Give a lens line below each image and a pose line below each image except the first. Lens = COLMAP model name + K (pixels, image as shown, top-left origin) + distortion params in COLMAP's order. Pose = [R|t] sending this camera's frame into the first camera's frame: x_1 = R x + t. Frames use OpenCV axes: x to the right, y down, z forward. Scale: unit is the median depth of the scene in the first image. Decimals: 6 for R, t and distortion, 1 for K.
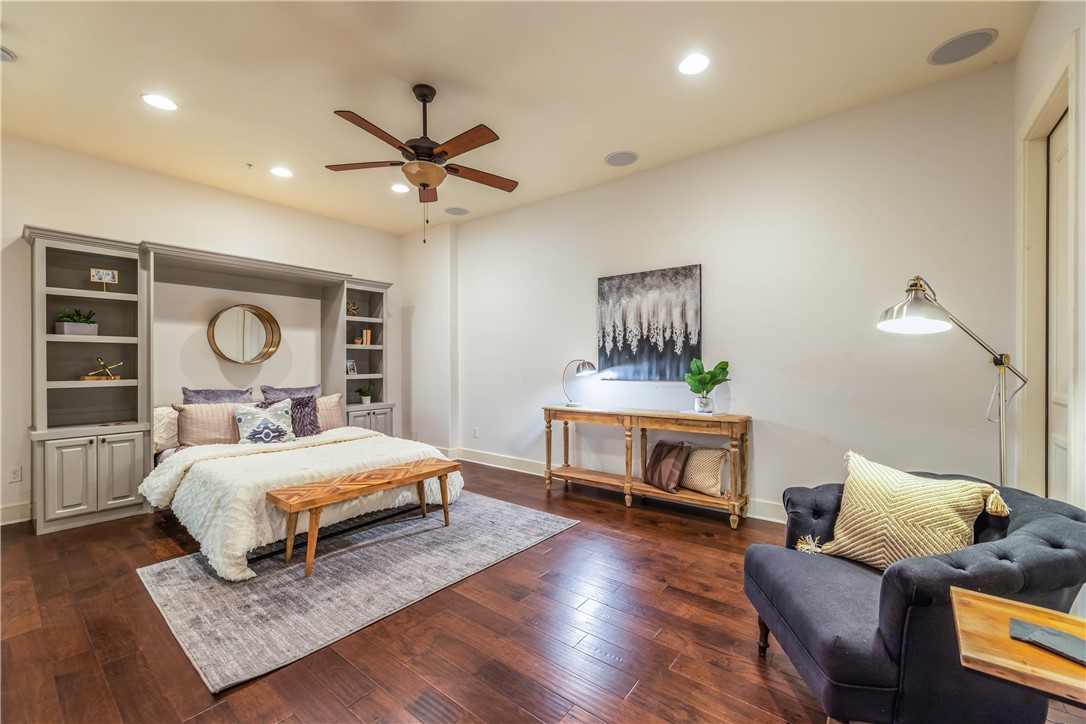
lens RADIAL K [[439.3, 0, 533.9], [0, 439.3, 363.7], [0, 0, 1]] dist [0.001701, 0.000285]
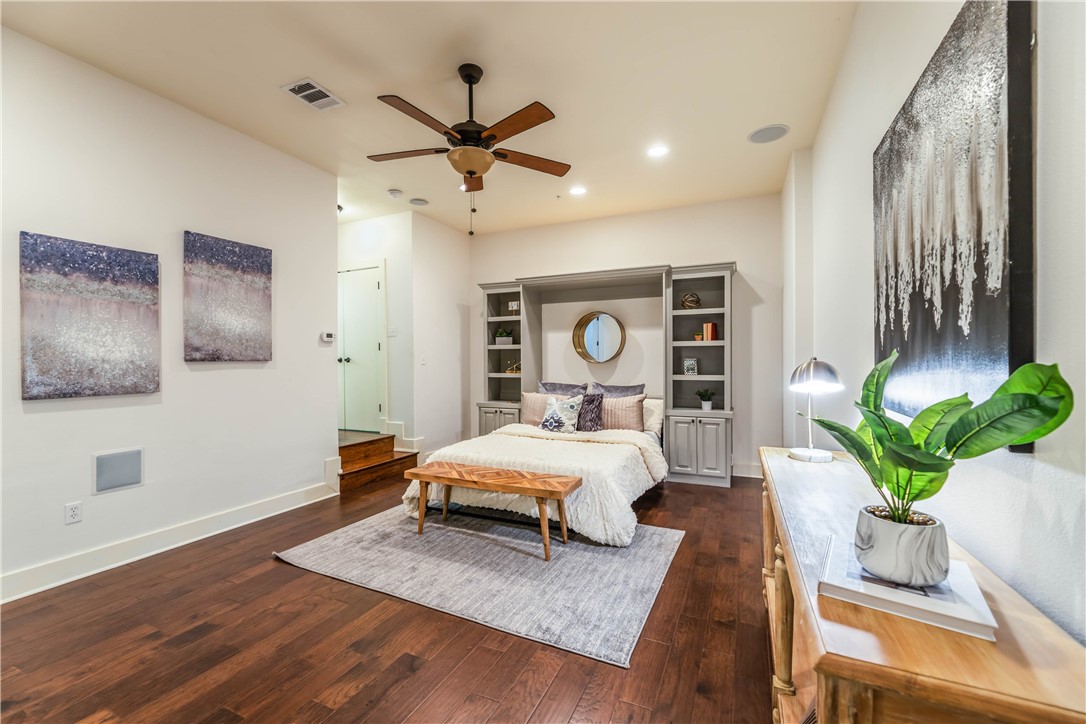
lens RADIAL K [[439.3, 0, 538.1], [0, 439.3, 360.8], [0, 0, 1]] dist [0.001701, 0.000285]
pose [[0.258033, -0.000696, -0.966136, 0.511183], [-0.002641, 0.999995, -0.001426, -0.003675], [0.966132, 0.002920, 0.258030, 0.664540]]
